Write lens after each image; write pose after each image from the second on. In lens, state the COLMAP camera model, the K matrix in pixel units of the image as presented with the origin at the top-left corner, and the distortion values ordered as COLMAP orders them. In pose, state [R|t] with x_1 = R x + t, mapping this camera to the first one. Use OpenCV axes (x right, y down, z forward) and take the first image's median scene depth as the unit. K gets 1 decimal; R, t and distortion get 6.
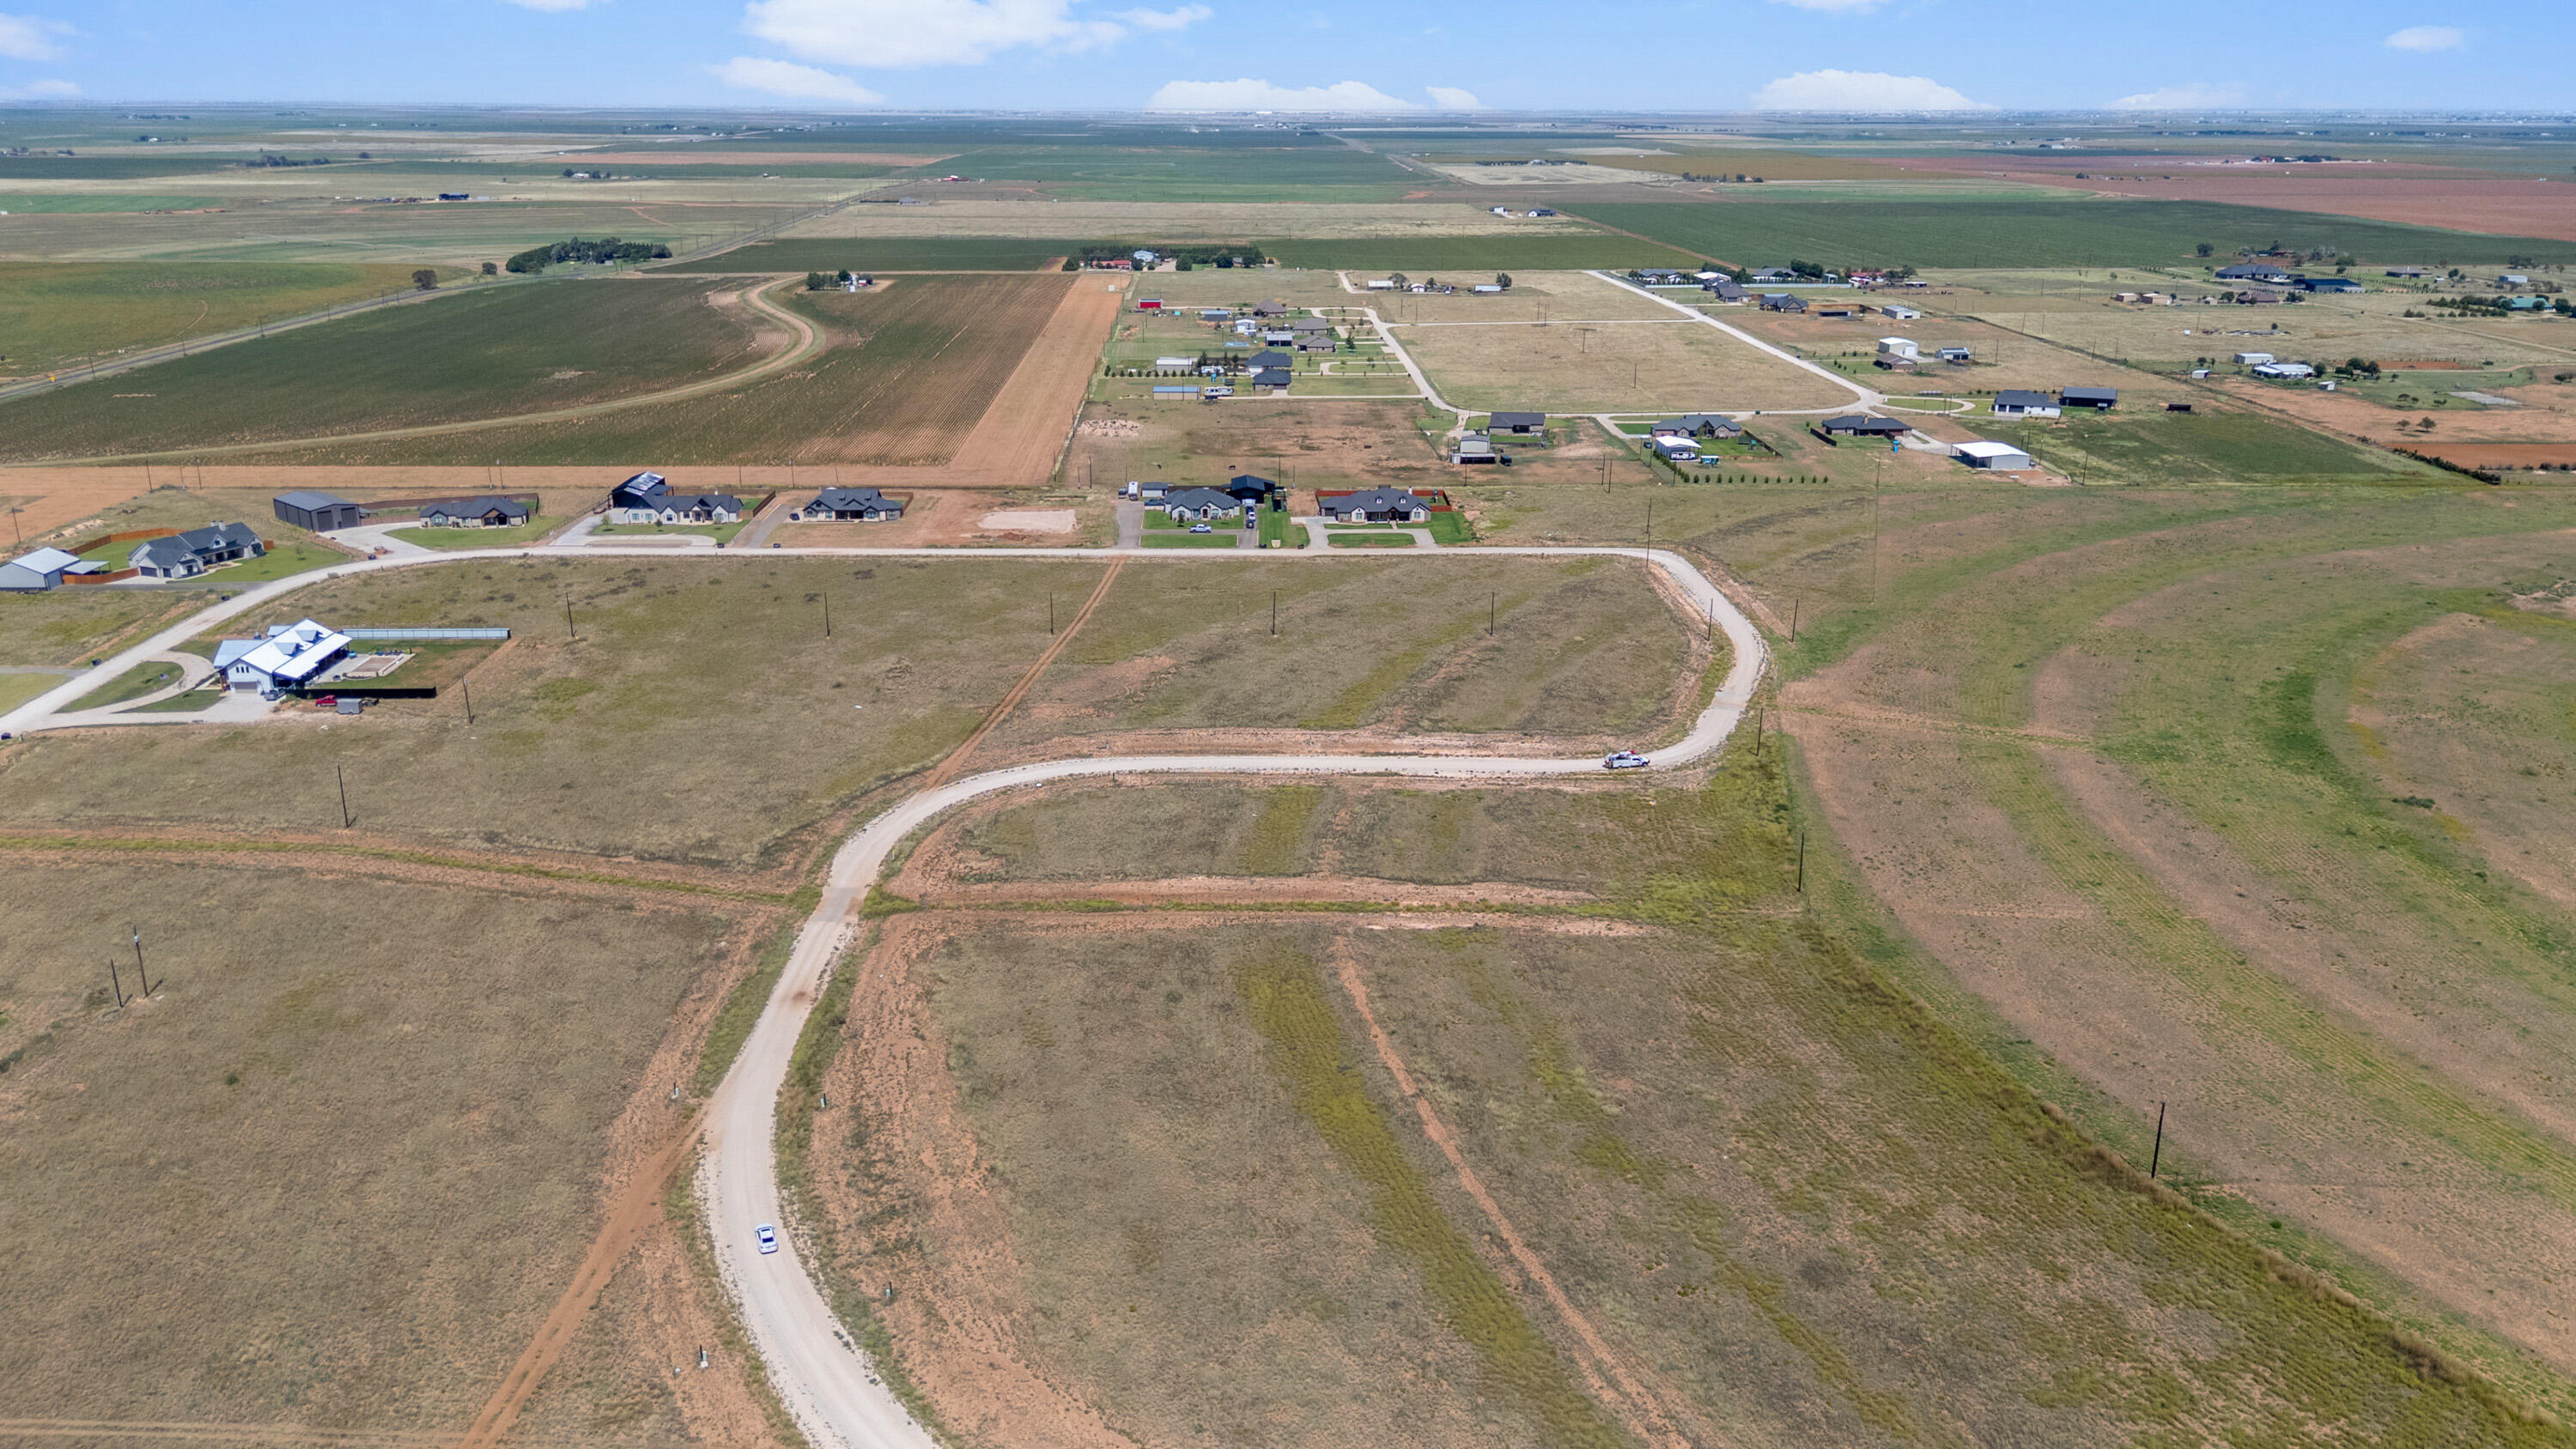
lens RADIAL K [[1941.3, 0, 1278.0], [0, 1941.3, 683.8], [0, 0, 1]] dist [0.083795, -0.097490]
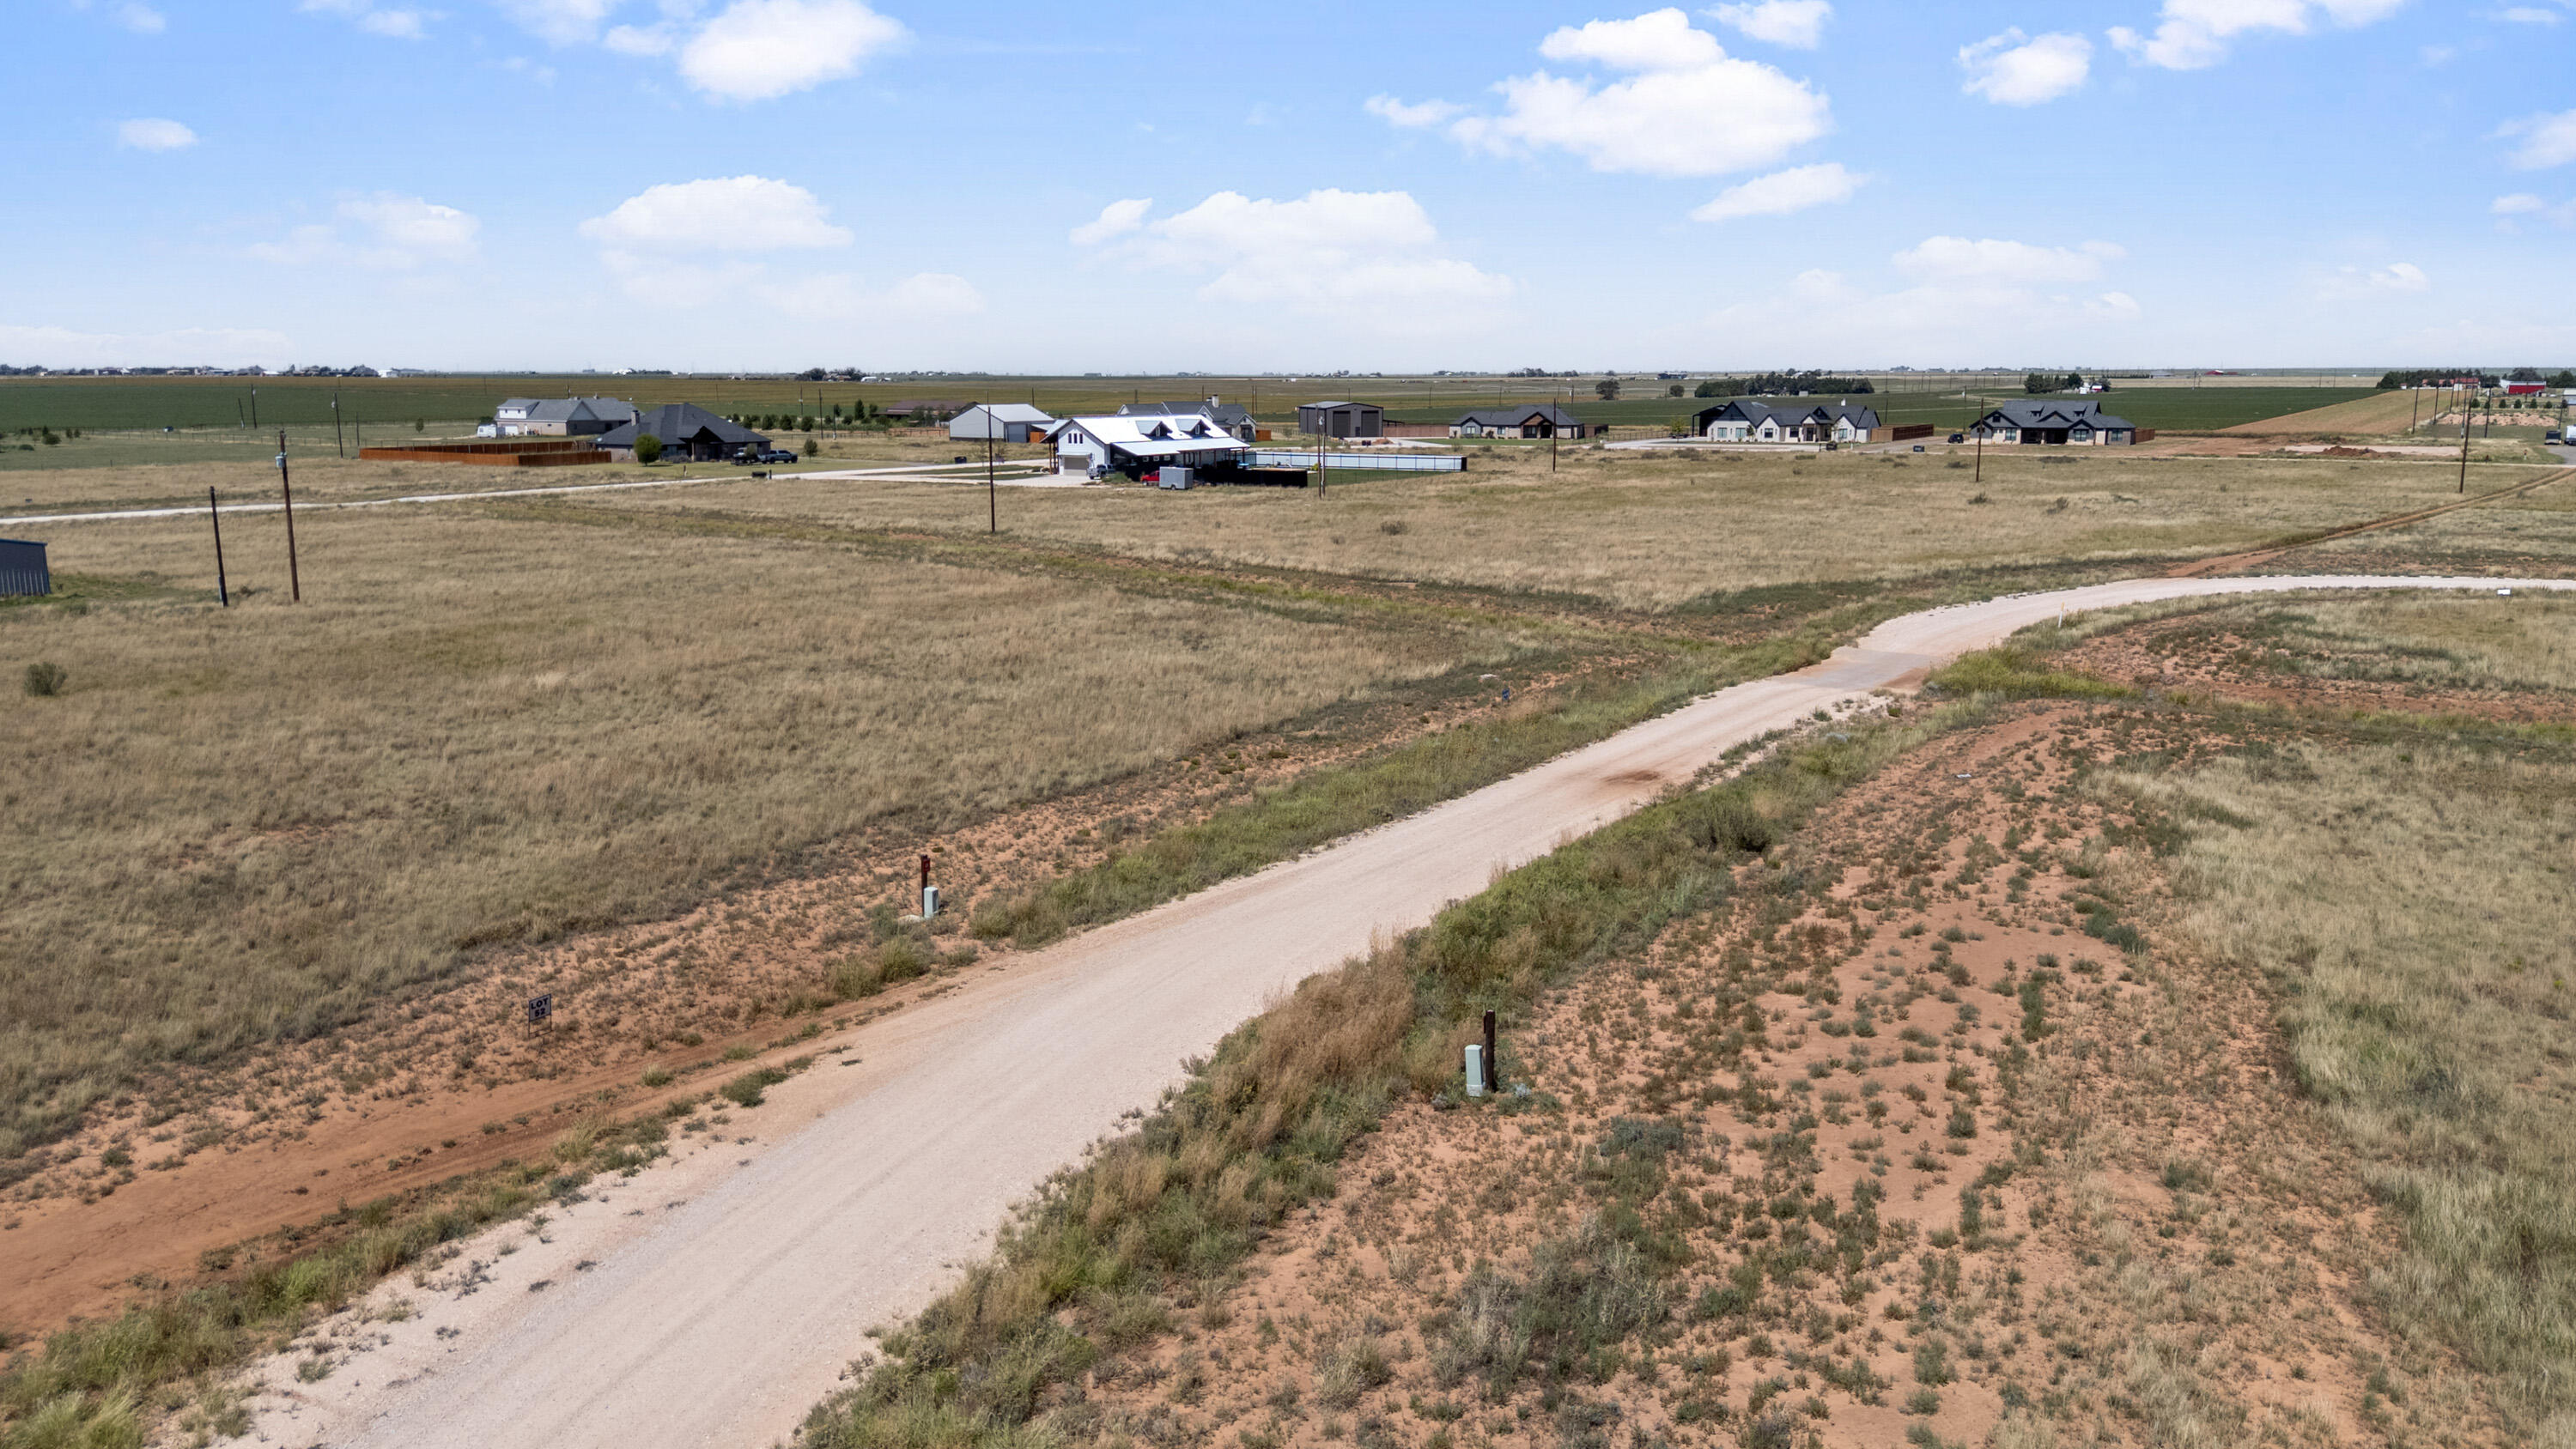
lens RADIAL K [[1905.5, 0, 1275.6], [0, 1905.5, 723.1], [0, 0, 1]] dist [0.100475, -0.132517]
pose [[0.824239, 0.096098, -0.558028, -0.078097], [-0.155533, 0.986011, -0.059930, 0.097744], [0.544462, 0.136189, 0.827656, 0.421004]]
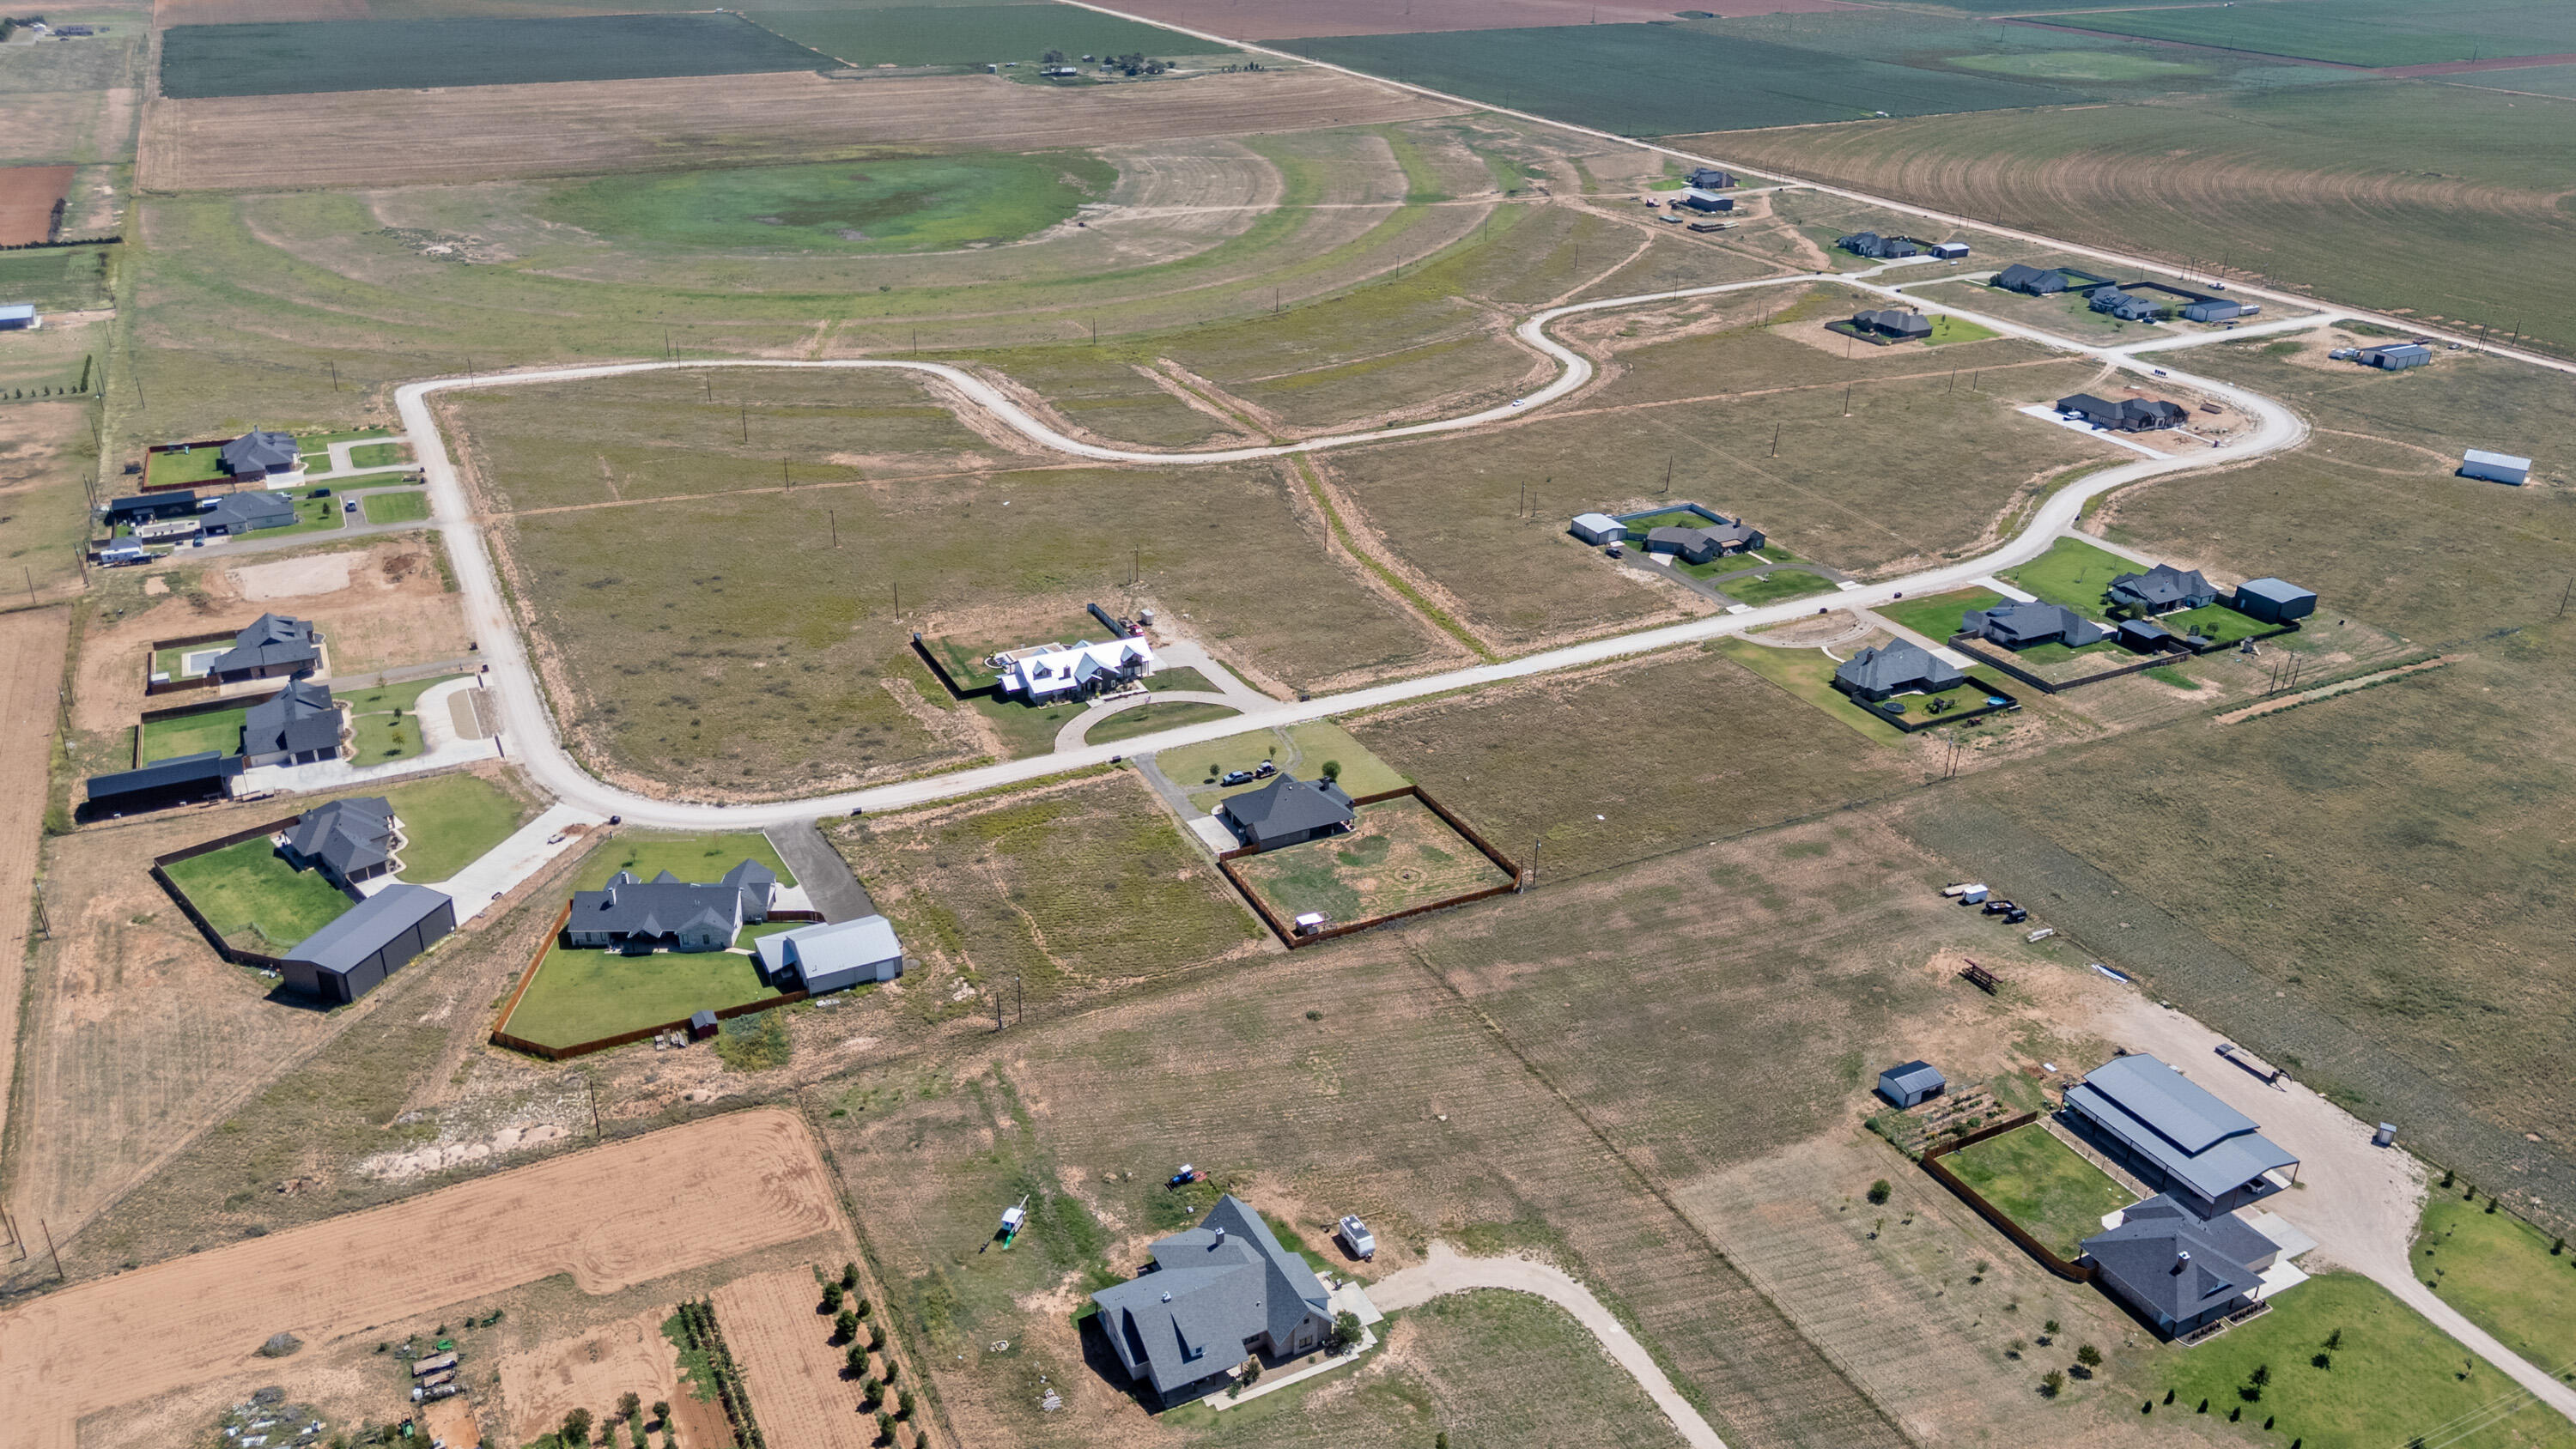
lens RADIAL K [[1817.4, 0, 1257.5], [0, 1817.4, 853.2], [0, 0, 1]] dist [0.088427, -0.115850]
pose [[-0.416749, -0.459468, 0.784353, -1.116730], [0.247178, 0.773064, 0.584188, -0.403034], [-0.874770, 0.437335, -0.208603, 0.938686]]
